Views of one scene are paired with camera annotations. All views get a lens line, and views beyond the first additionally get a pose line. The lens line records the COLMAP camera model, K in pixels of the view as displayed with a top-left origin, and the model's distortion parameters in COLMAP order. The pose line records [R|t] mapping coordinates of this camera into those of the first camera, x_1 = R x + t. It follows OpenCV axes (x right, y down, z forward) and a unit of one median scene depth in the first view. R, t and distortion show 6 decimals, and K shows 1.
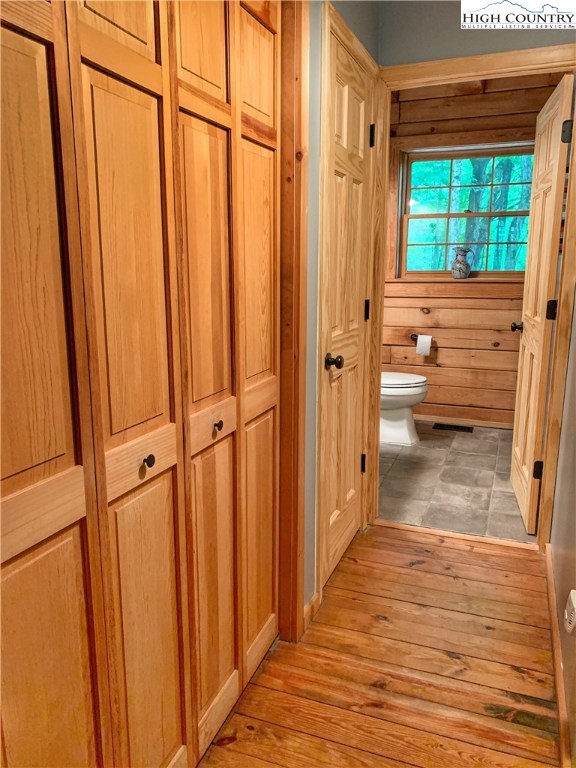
lens RADIAL K [[584.5, 0, 288.7], [0, 584.5, 381.9], [0, 0, 1]] dist [0.012433, -0.010403]
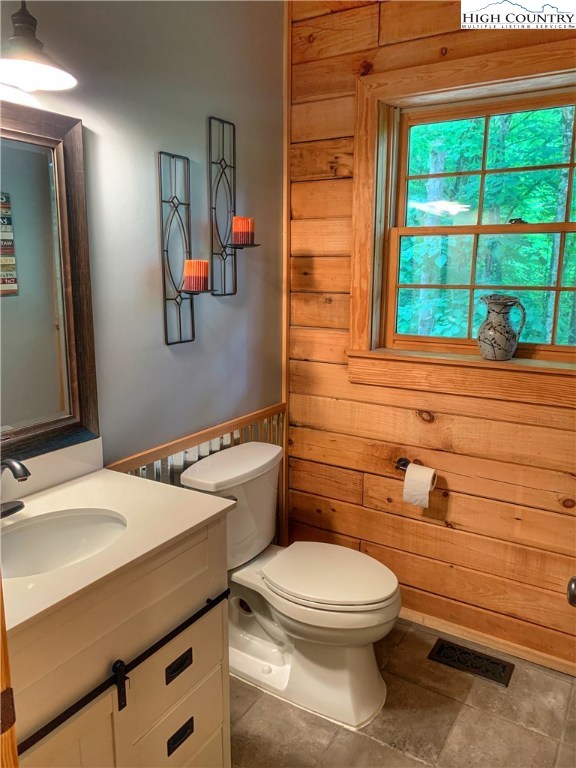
lens RADIAL K [[584.5, 0, 287.6], [0, 584.5, 384.2], [0, 0, 1]] dist [0.012433, -0.010403]
pose [[0.984894, 0.041020, -0.168228, 0.202854], [-0.042991, 0.999043, -0.008090, -0.142446], [0.167735, 0.015200, 0.985715, 0.486771]]
